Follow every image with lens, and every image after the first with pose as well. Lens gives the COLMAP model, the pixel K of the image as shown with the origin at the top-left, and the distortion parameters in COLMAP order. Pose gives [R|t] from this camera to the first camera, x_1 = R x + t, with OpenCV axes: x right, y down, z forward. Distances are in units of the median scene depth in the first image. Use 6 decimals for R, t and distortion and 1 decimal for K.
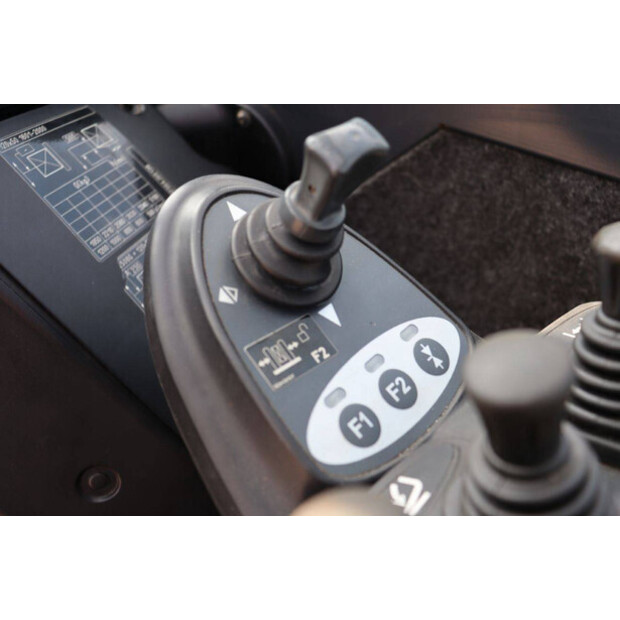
lens RADIAL K [[643.6, 0, 309.1], [0, 643.6, 311.7], [0, 0, 1]] dist [-0.072917, 0.000000]
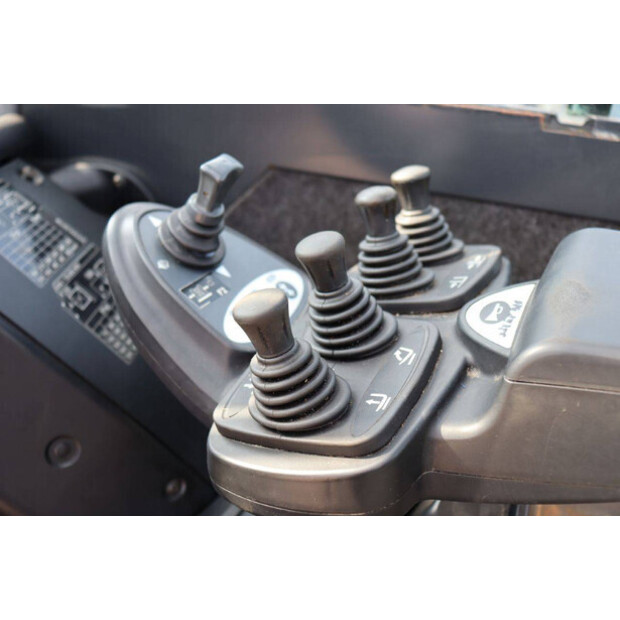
lens RADIAL K [[706.3, 0, 311.2], [0, 706.3, 309.0], [0, 0, 1]] dist [0.006936, 0.000000]
pose [[0.962836, -0.150865, 0.224024, -0.182865], [0.178801, 0.977711, -0.110050, 0.361548], [-0.202428, 0.146016, 0.968350, -0.866824]]
